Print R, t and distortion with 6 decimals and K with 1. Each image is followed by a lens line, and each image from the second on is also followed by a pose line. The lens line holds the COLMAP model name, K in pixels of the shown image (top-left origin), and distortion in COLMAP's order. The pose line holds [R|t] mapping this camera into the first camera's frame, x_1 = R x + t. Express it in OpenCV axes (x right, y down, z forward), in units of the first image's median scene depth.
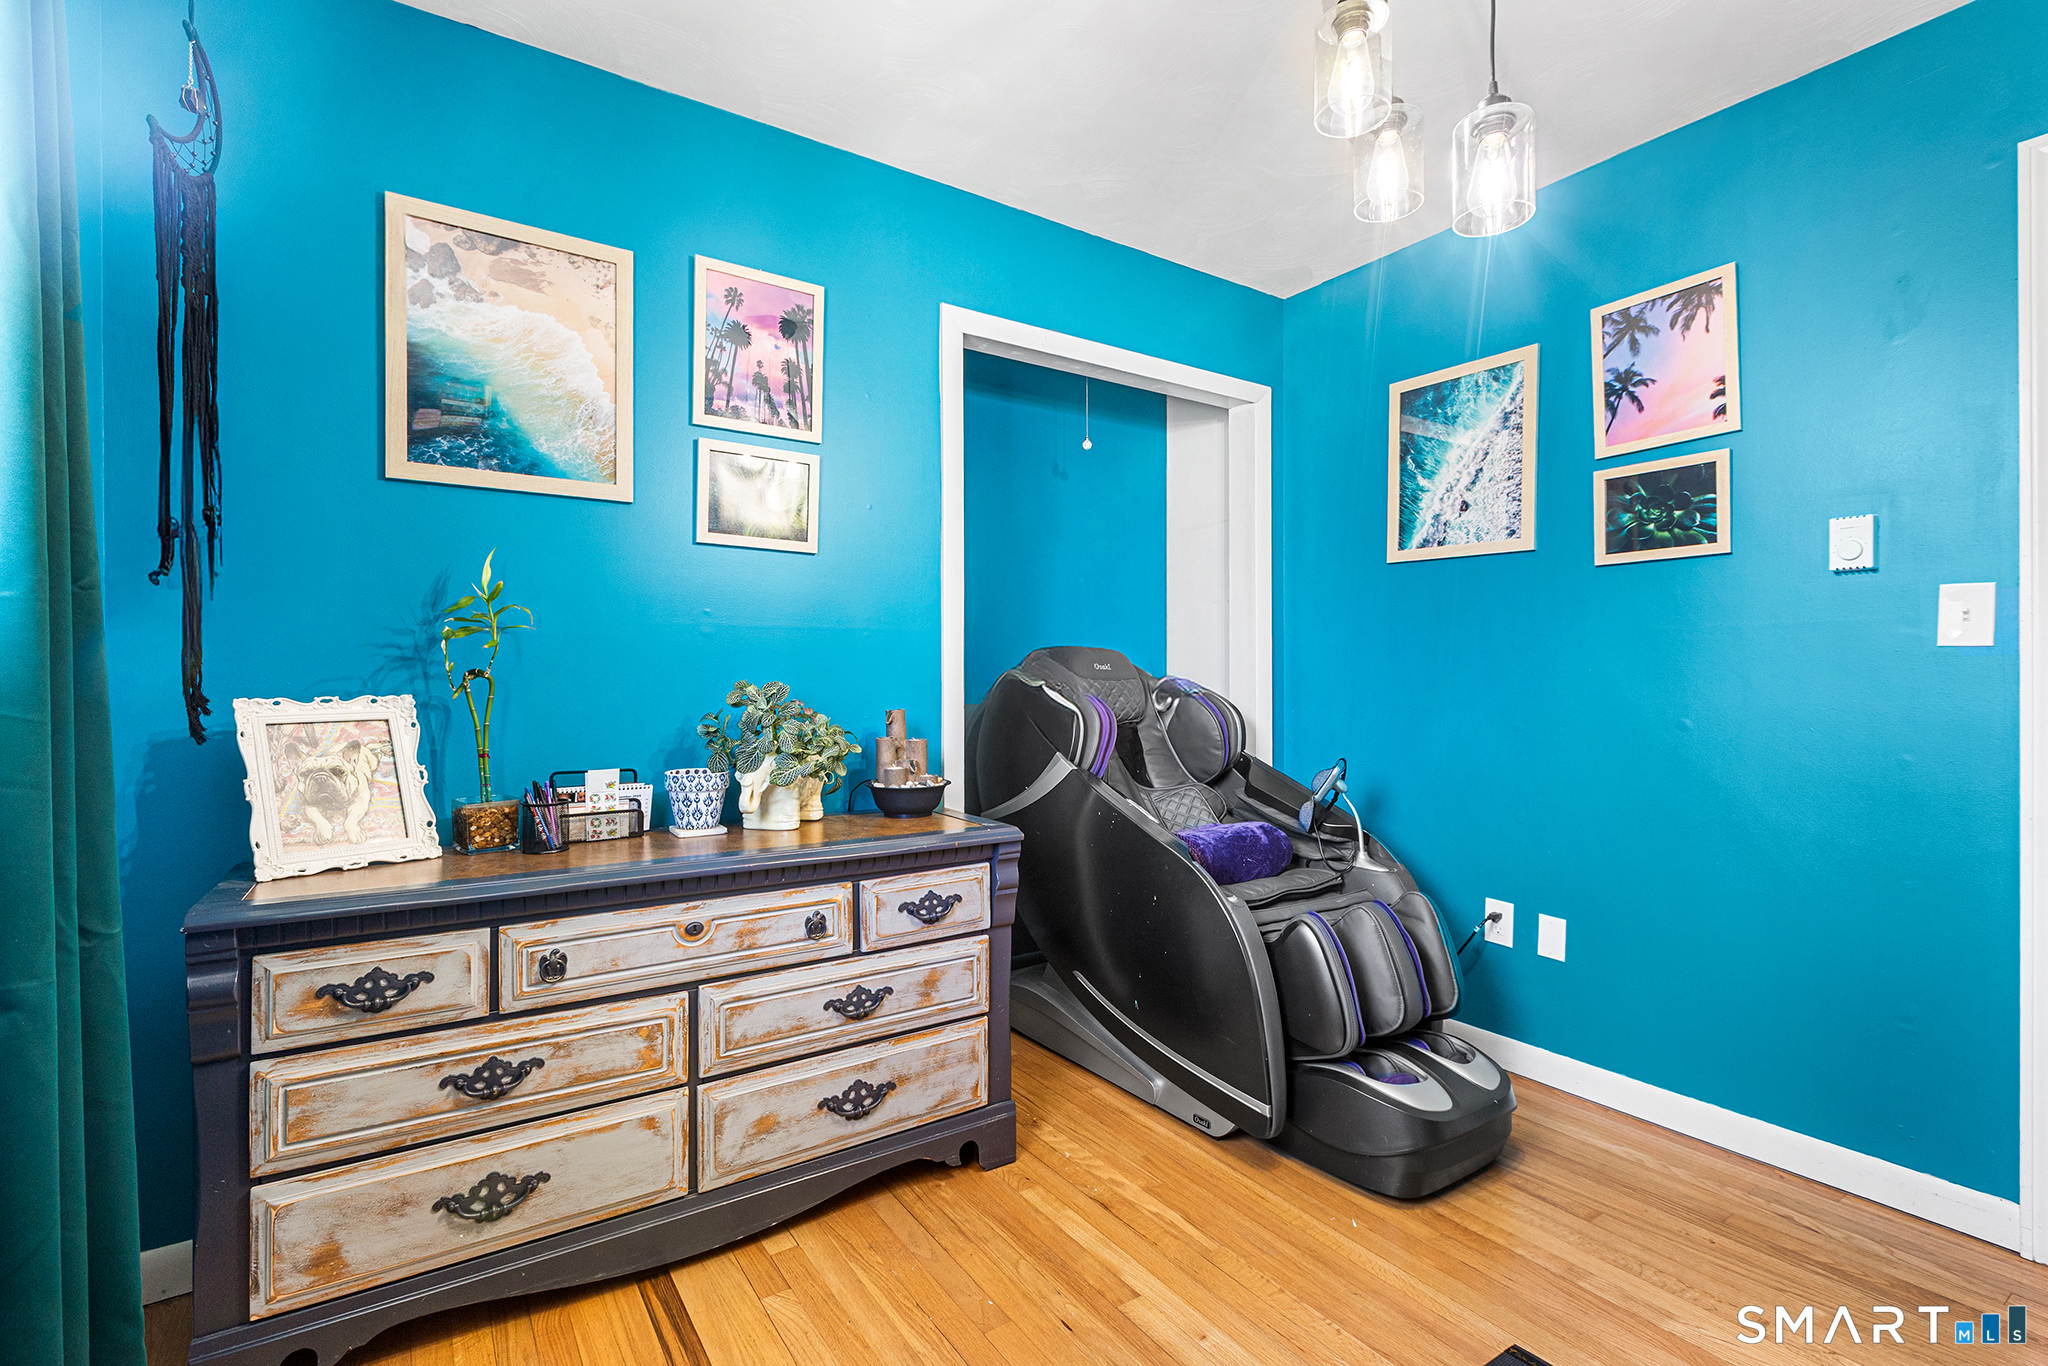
lens RADIAL K [[933.0, 0, 1019.1], [0, 933.0, 656.6], [0, 0, 1]] dist [0.003004, 0.000259]
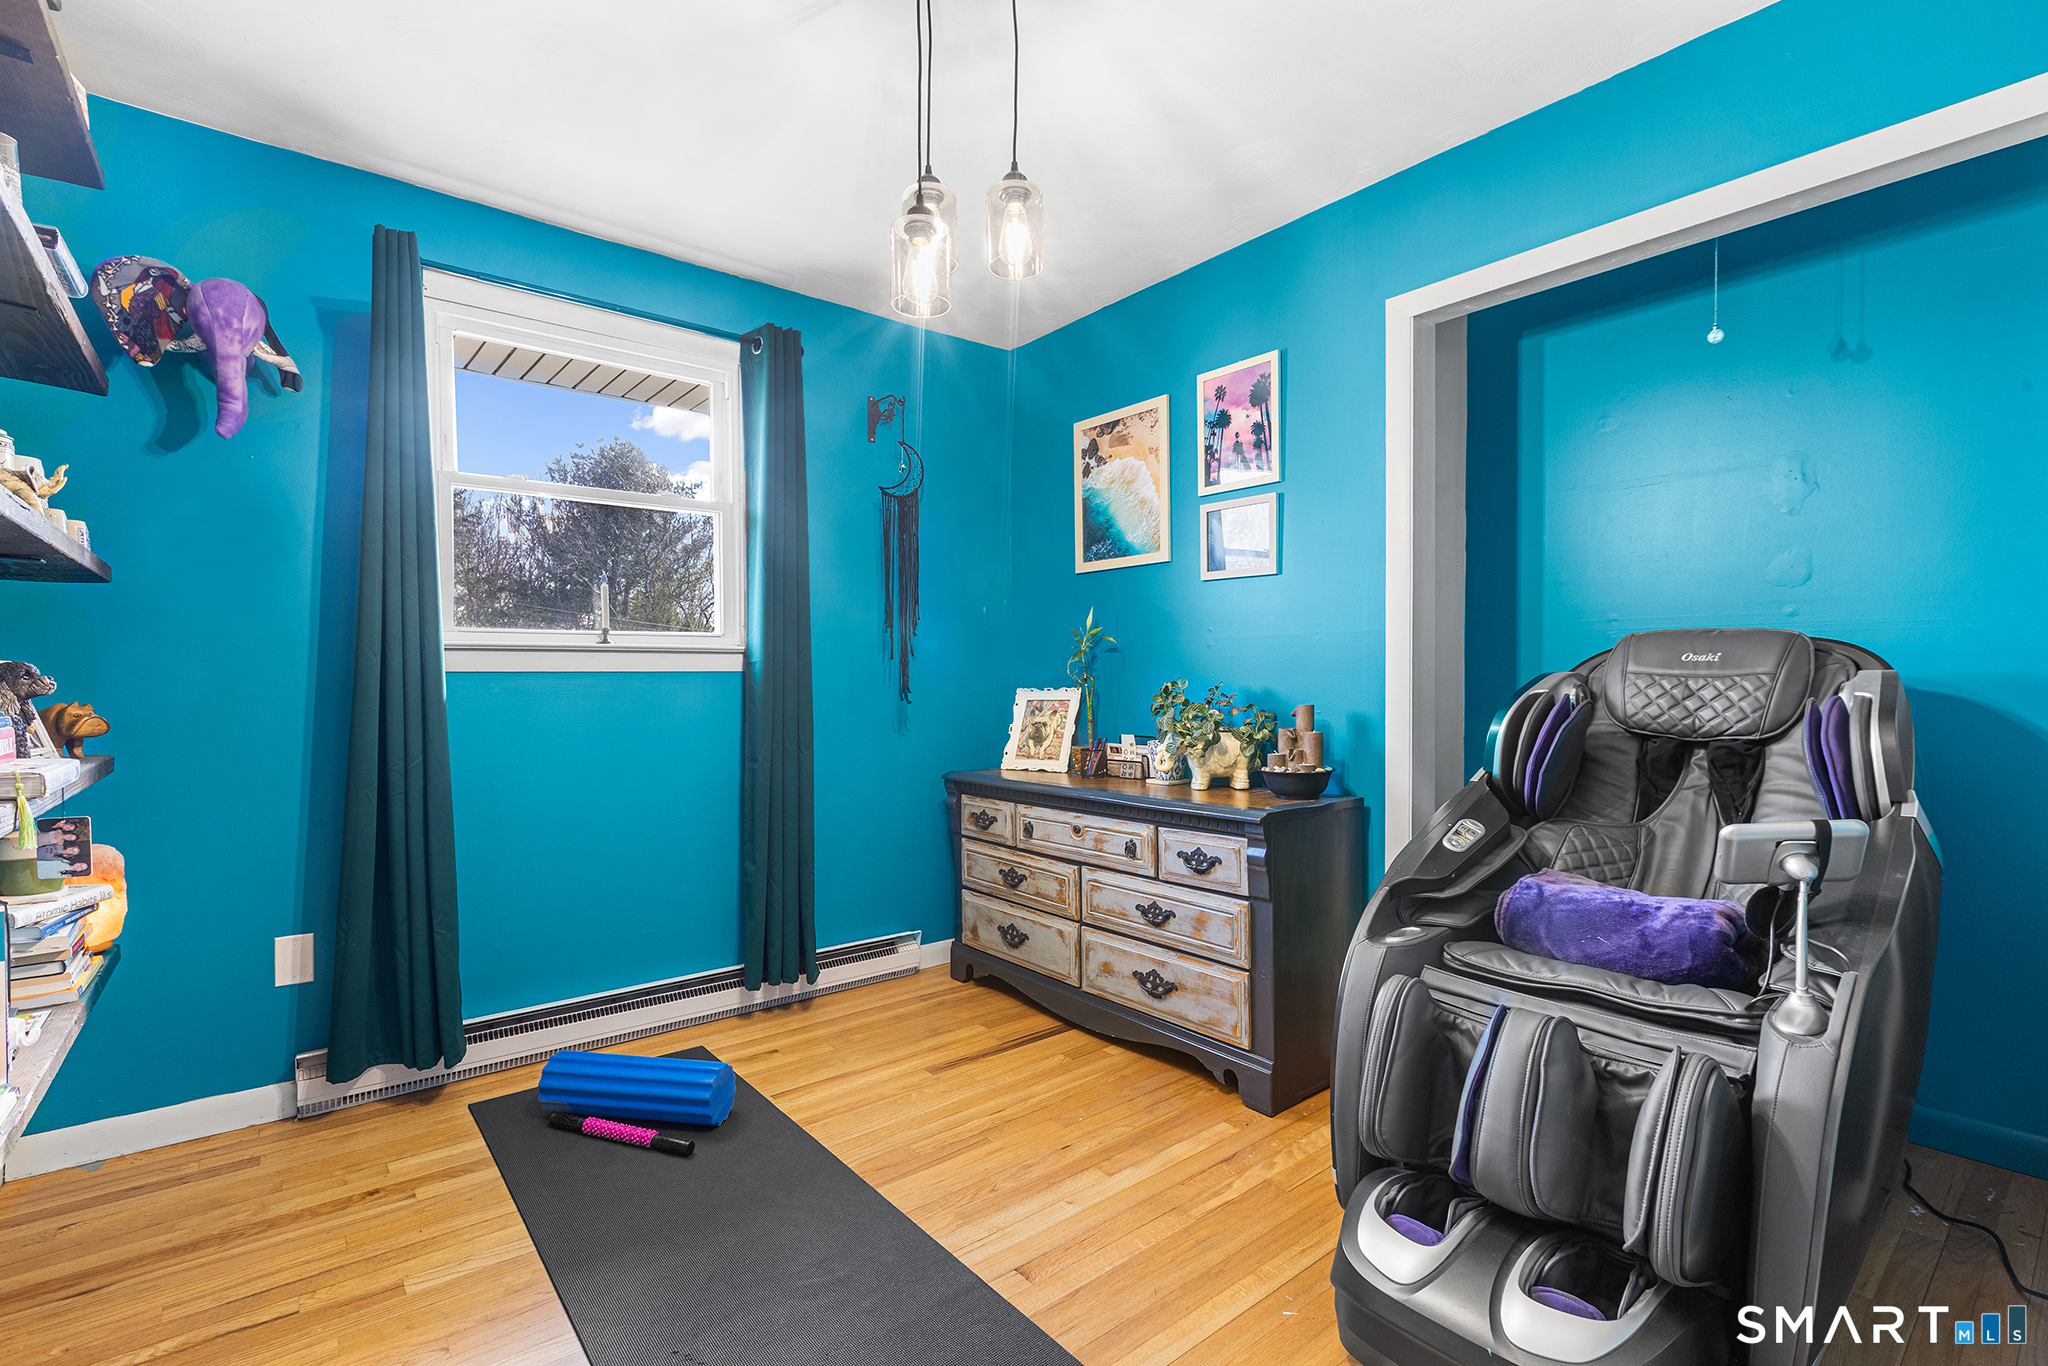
lens RADIAL K [[925.5, 0, 1003.8], [0, 925.5, 668.7], [0, 0, 1]] dist [-0.000097, 0.000013]
pose [[0.084473, -0.014881, -0.996315, 1.171552], [0.028909, 0.999504, -0.012478, 0.021347], [0.996006, -0.027749, 0.084861, 0.675377]]
